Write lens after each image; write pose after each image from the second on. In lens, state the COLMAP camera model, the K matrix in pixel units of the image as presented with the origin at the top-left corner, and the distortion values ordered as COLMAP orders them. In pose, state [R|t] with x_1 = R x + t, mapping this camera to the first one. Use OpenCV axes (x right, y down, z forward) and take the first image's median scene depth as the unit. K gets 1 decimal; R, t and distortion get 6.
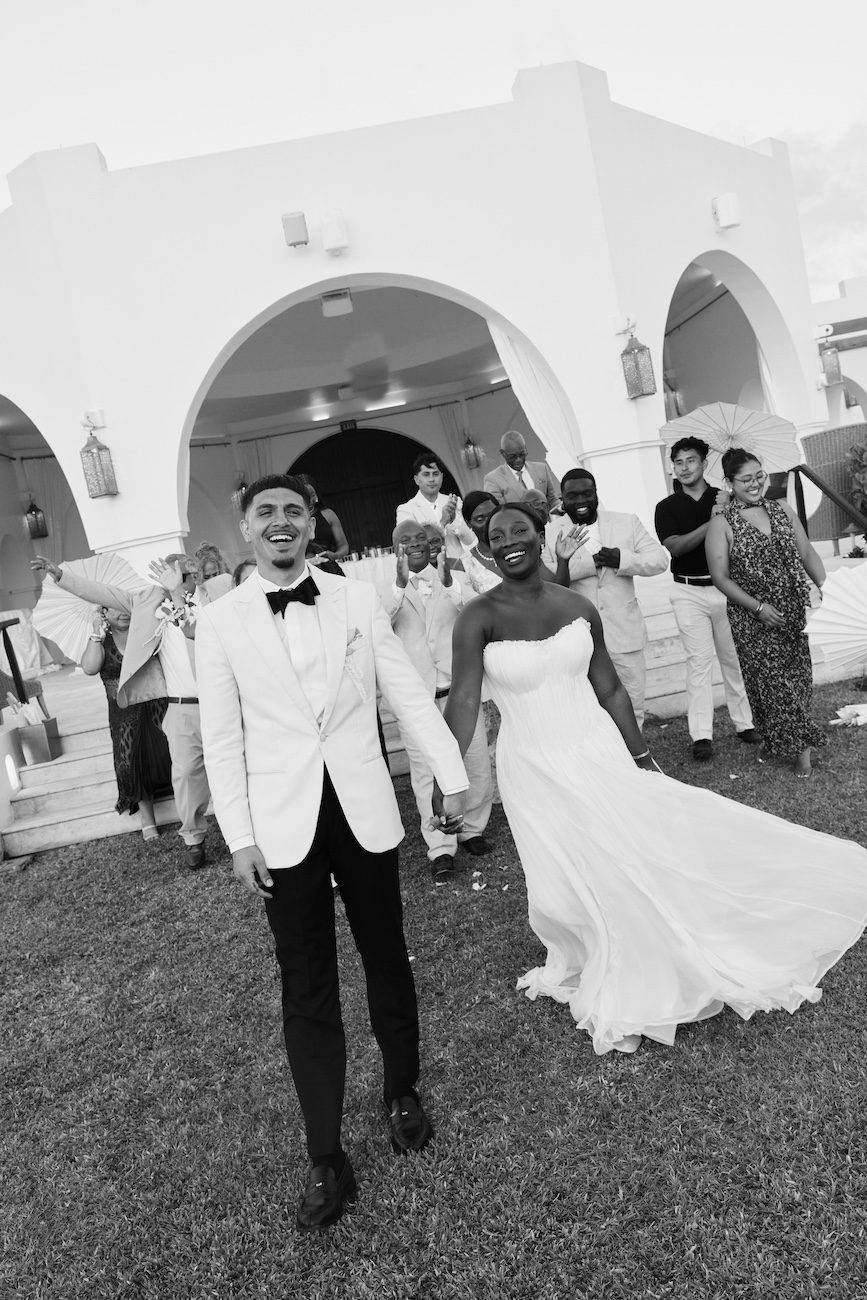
lens RADIAL K [[1132.7, 0, 463.0], [0, 1132.7, 651.0], [0, 0, 1]] dist [0.007166, 0.002744]
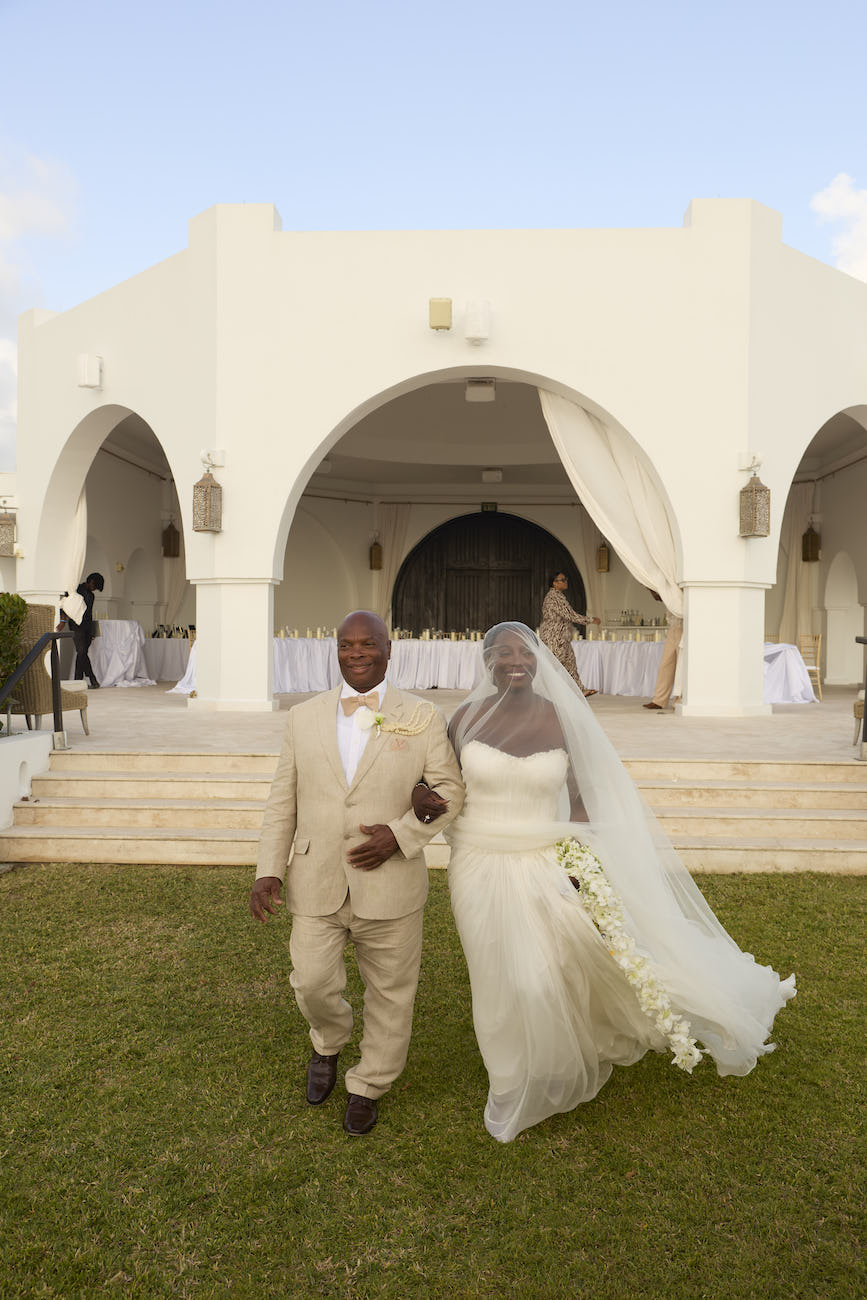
lens RADIAL K [[1132.7, 0, 463.0], [0, 1132.7, 651.0], [0, 0, 1]] dist [0.007166, 0.002744]
pose [[0.970936, 0.203260, -0.126371, 0.061103], [-0.211875, 0.975525, -0.058817, -0.019165], [0.111323, 0.083882, 0.990238, 0.015746]]
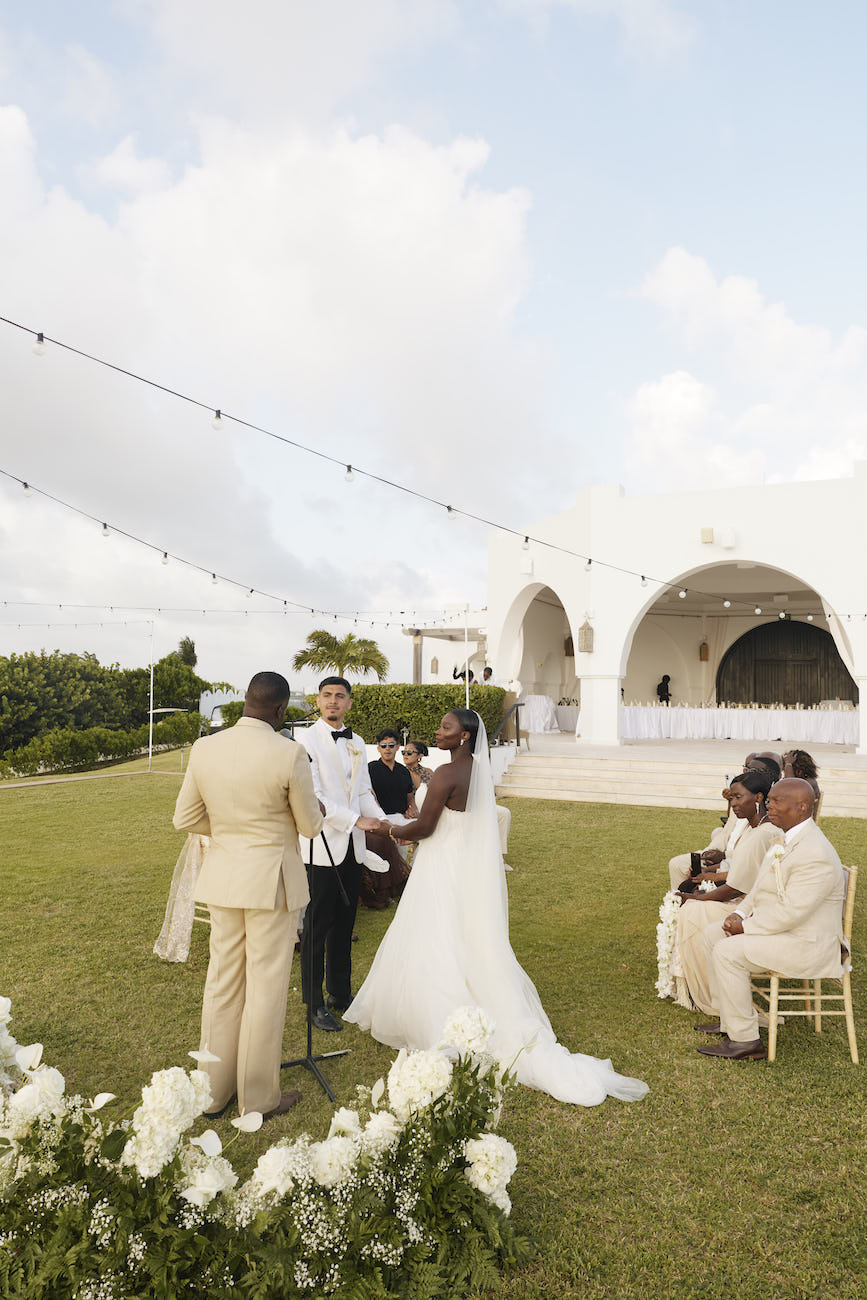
lens RADIAL K [[982.2, 0, 433.5], [0, 982.2, 650.0], [0, 0, 1]] dist [-0.001643, -0.000415]
pose [[0.845416, 0.182373, -0.502008, 0.322996], [-0.231321, 0.972197, -0.036373, -0.013863], [0.481417, 0.146875, 0.864098, -0.621004]]
